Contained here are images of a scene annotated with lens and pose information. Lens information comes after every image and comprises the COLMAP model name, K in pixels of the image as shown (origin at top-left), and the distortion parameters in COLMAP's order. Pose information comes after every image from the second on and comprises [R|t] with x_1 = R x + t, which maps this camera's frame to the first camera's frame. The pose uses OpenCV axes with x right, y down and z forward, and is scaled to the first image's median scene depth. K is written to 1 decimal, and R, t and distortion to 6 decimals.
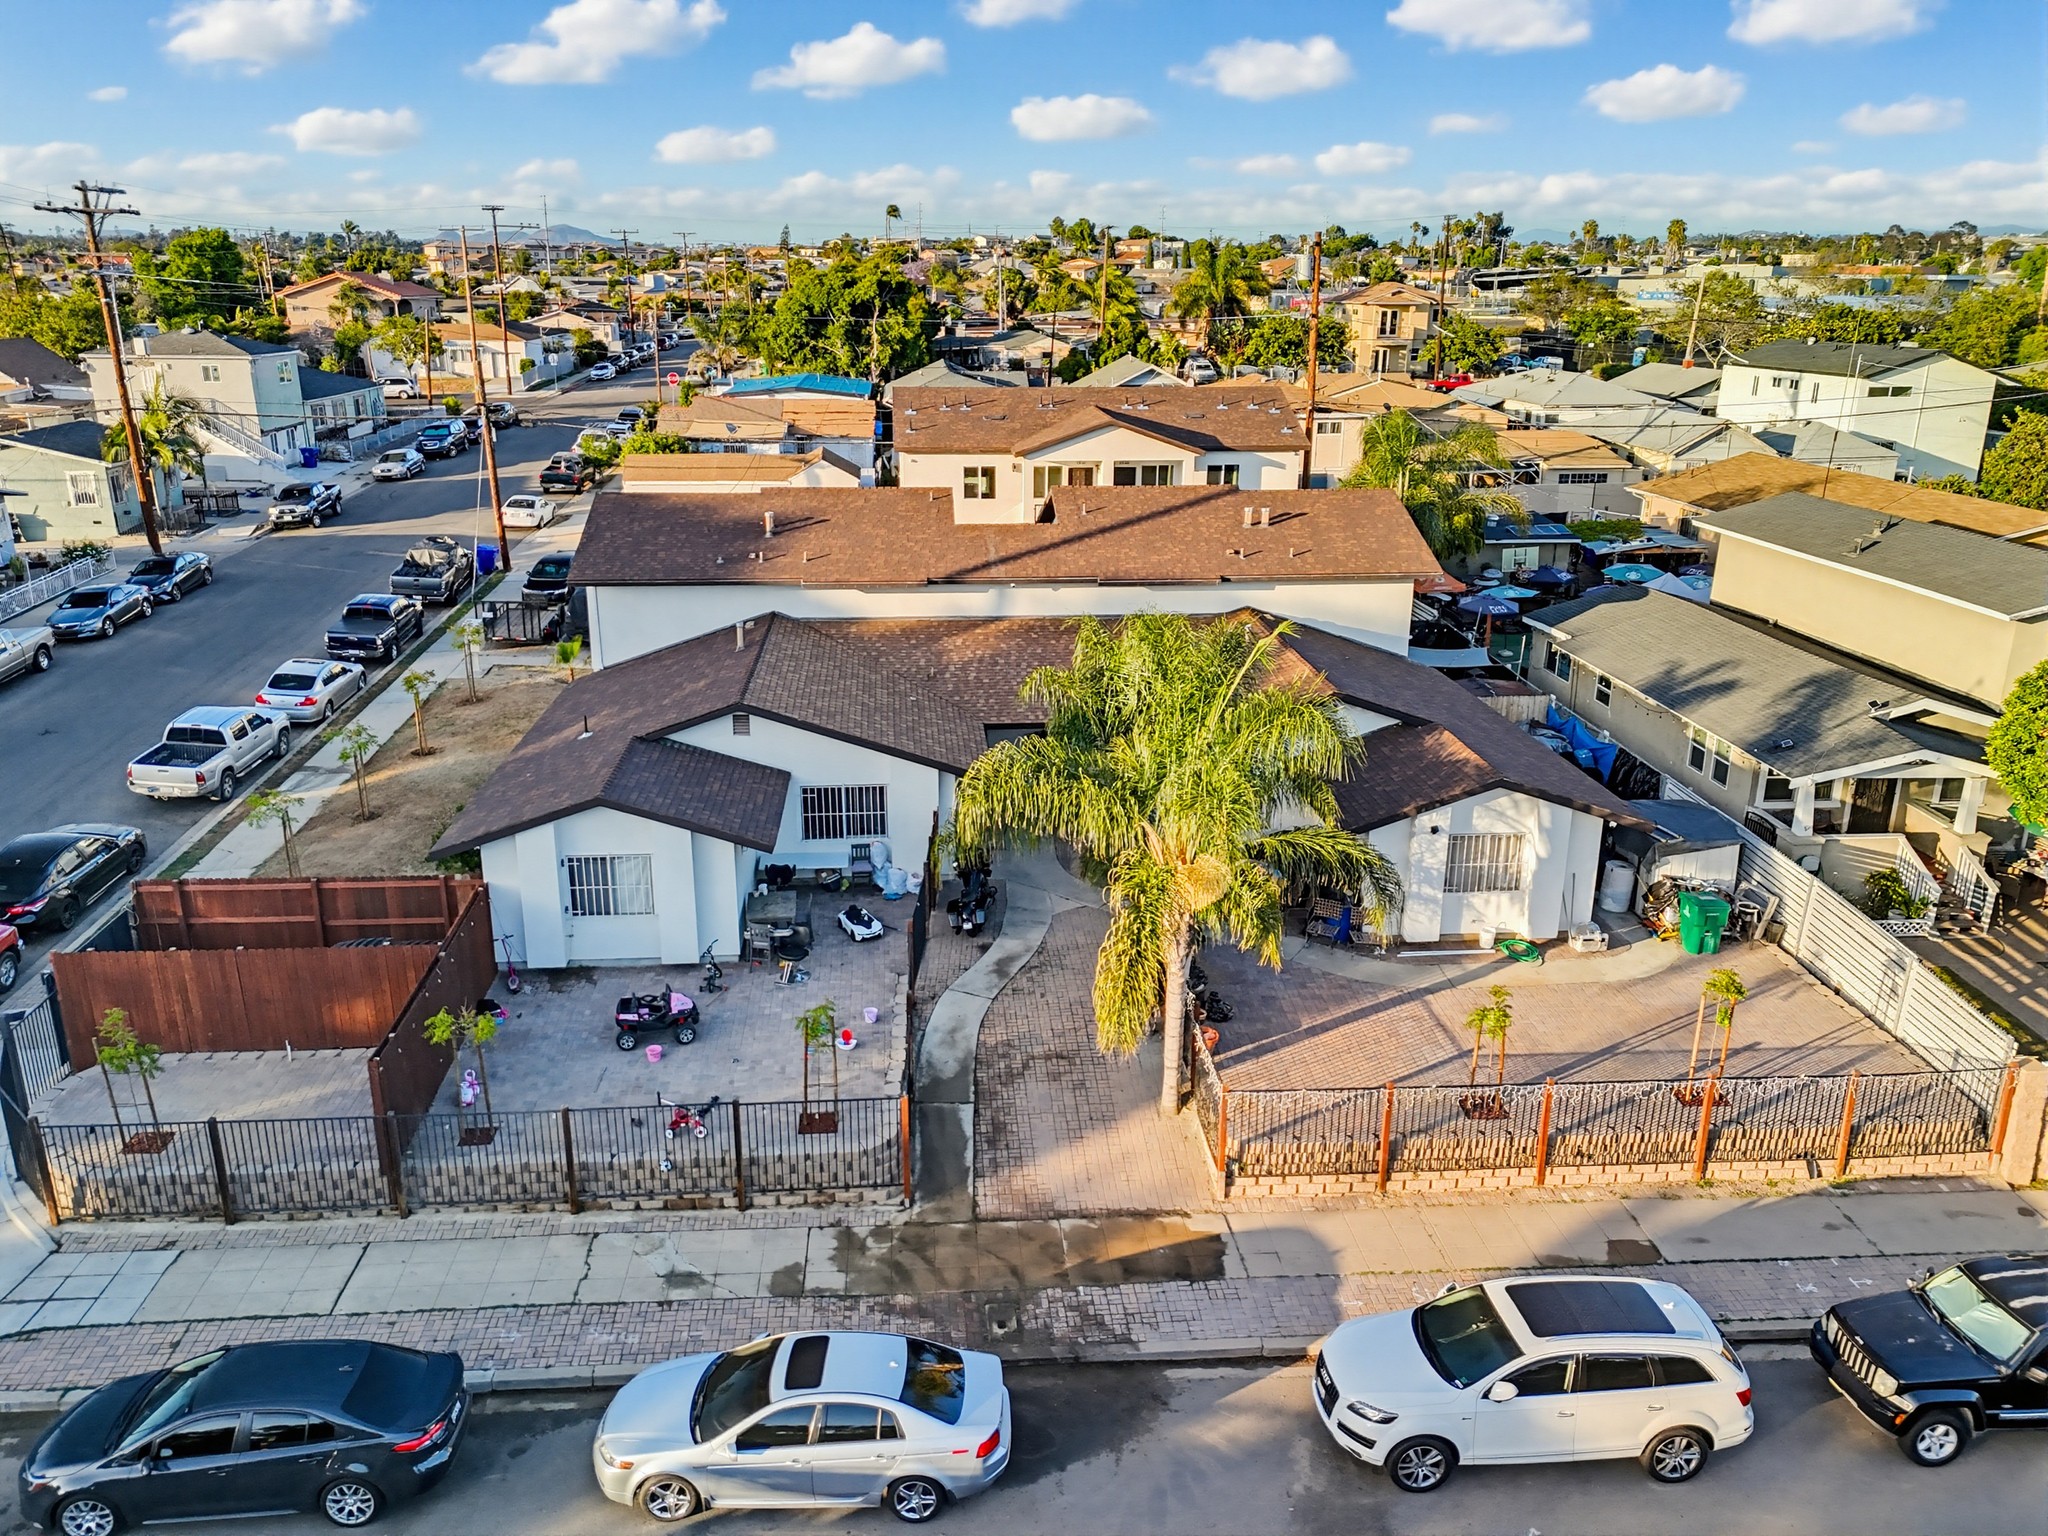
lens RADIAL K [[1493.0, 0, 1021.6], [0, 1493.0, 773.6], [0, 0, 1]] dist [0.077448, -0.072189]
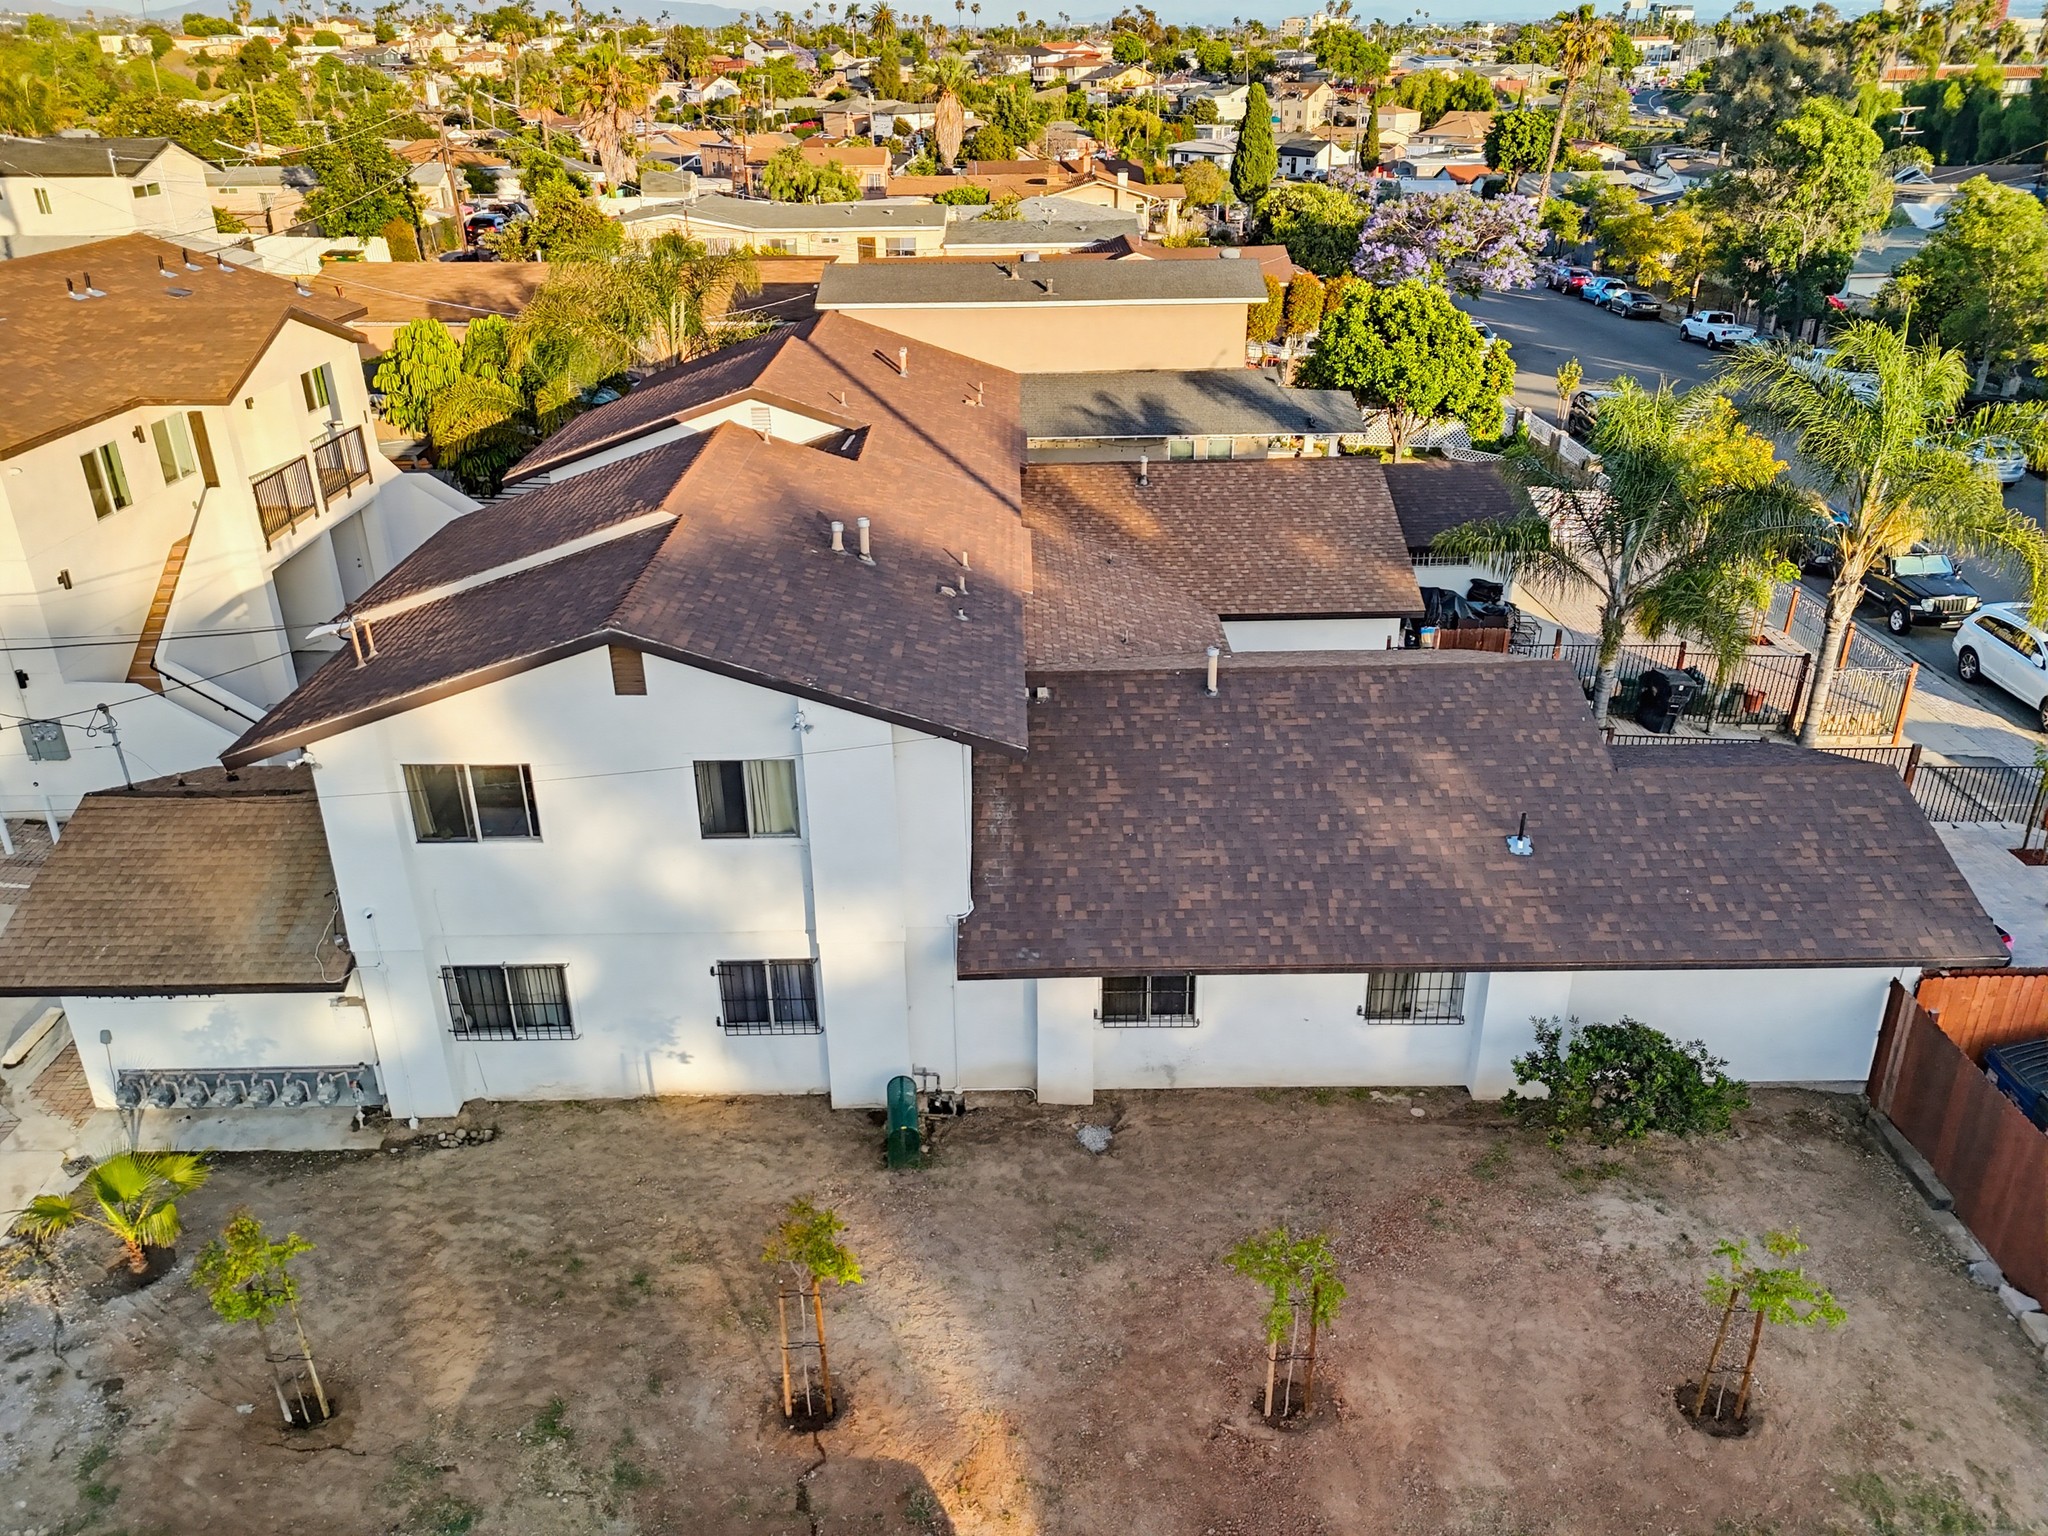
lens RADIAL K [[1500.6, 0, 1024.0], [0, 1500.6, 768.0], [0, 0, 1]] dist [0.078628, -0.070883]
pose [[0.067017, -0.429556, 0.900550, -0.733200], [0.321936, 0.863614, 0.387980, -0.307155], [-0.944387, 0.263918, 0.196166, 0.932651]]
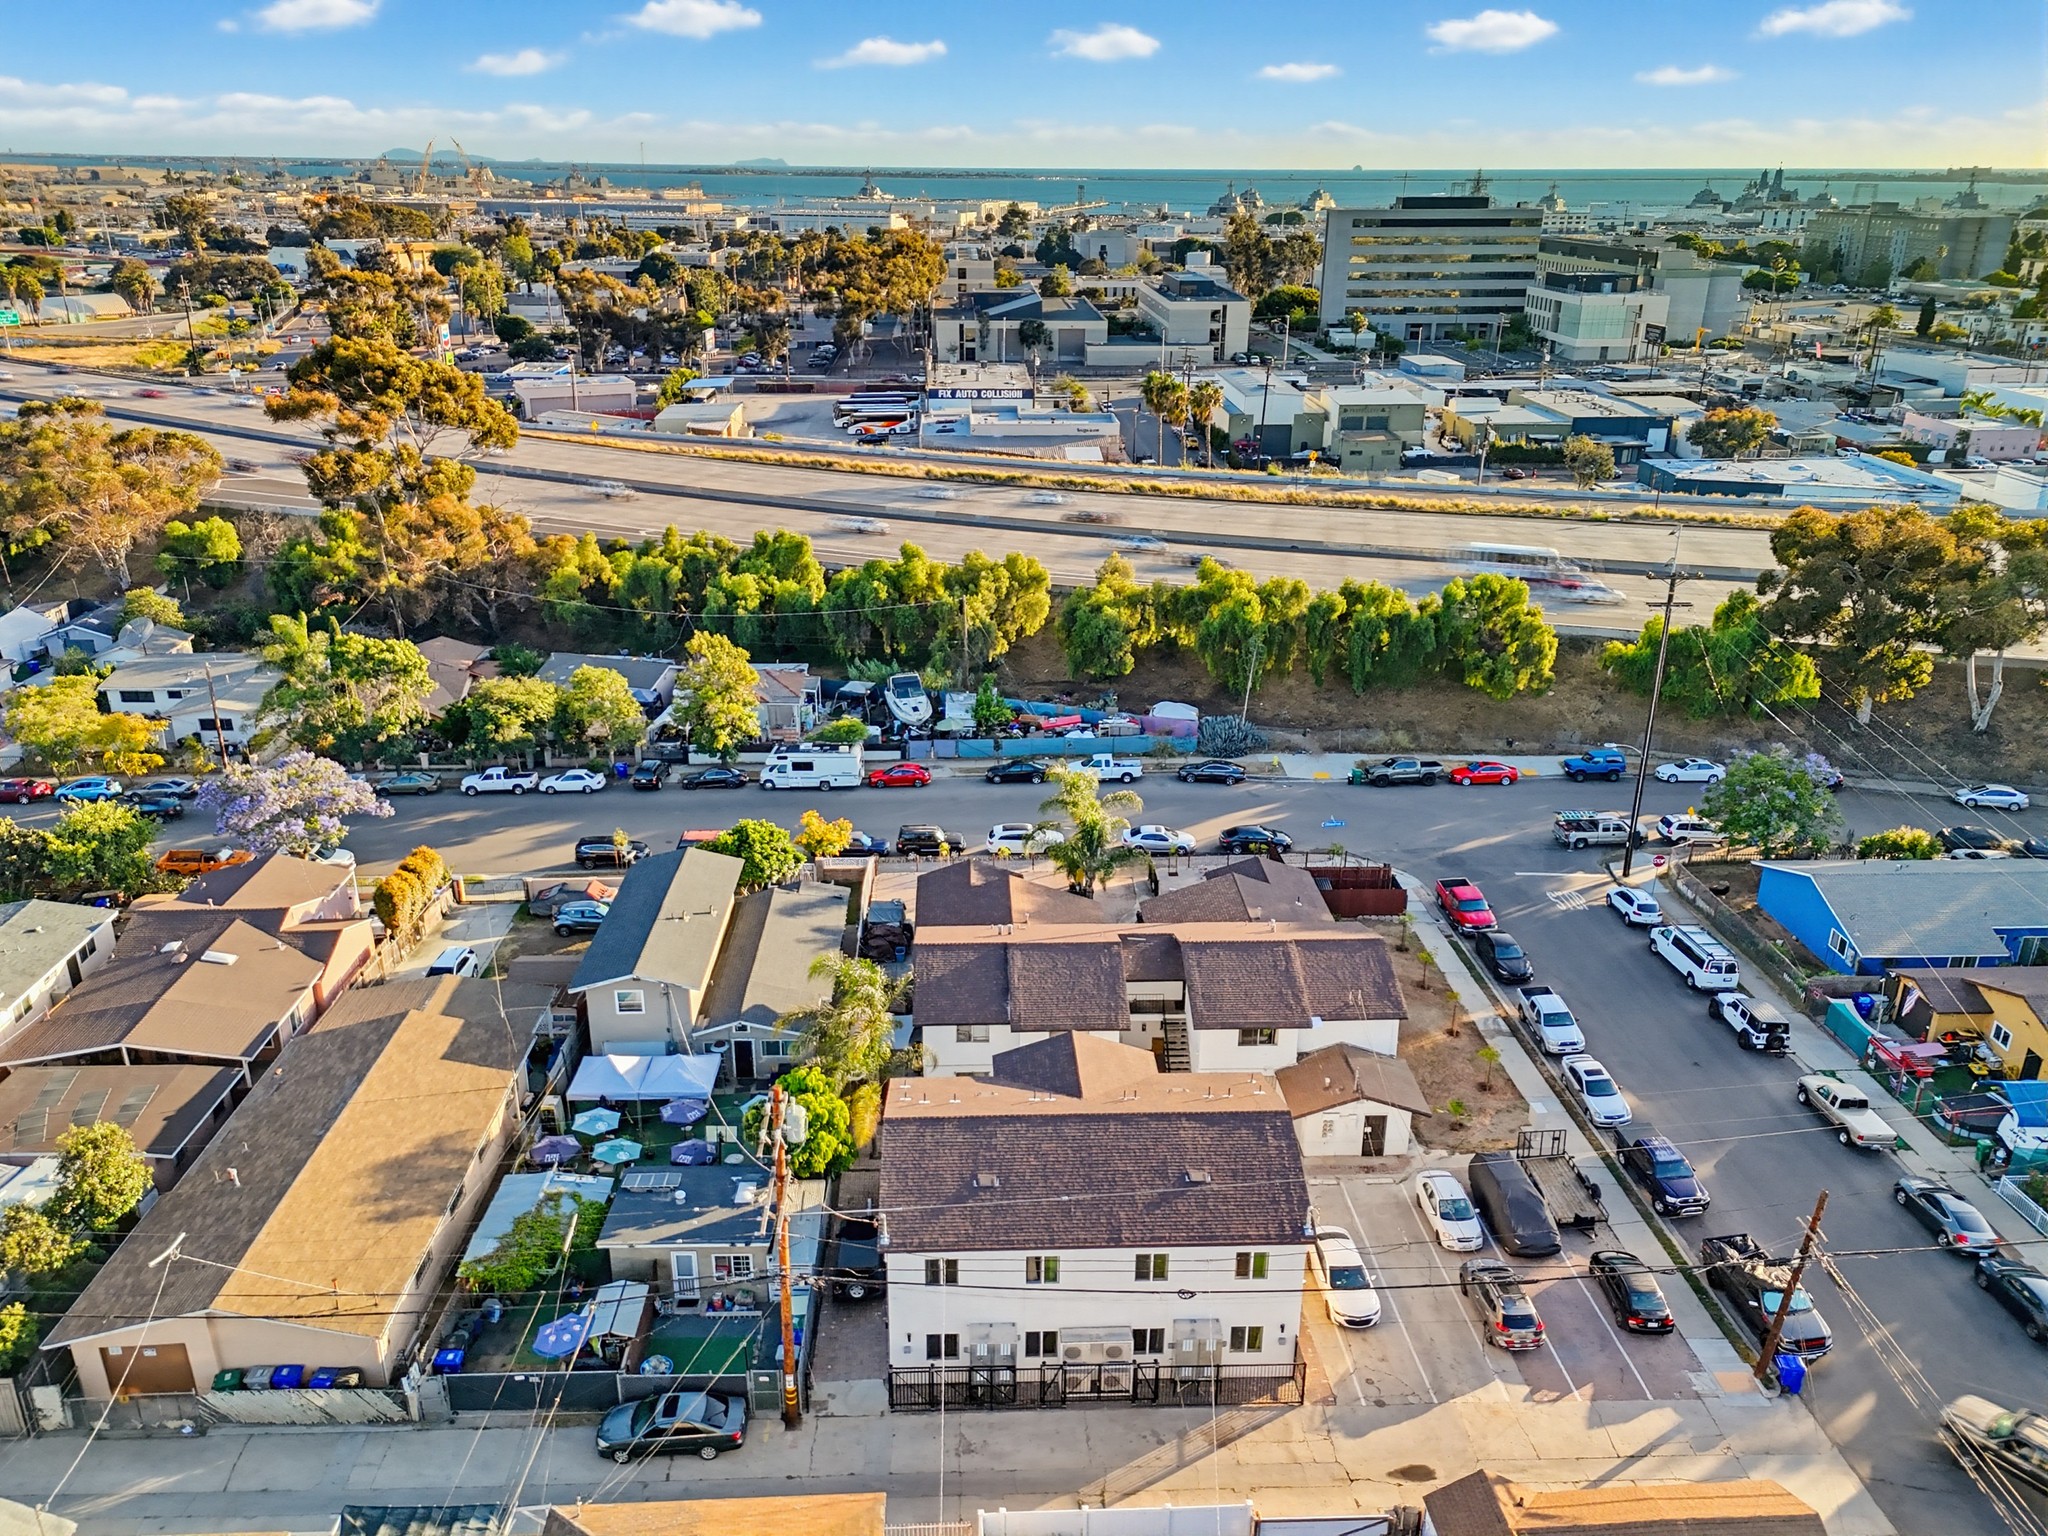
lens RADIAL K [[1489.8, 0, 1024.0], [0, 1489.8, 768.0], [0, 0, 1]] dist [0.089081, -0.090449]
pose [[-0.999072, -0.025393, 0.034803, 0.087536], [0.002671, 0.769767, 0.638319, -1.622269], [-0.042999, 0.637820, -0.768985, 2.500702]]
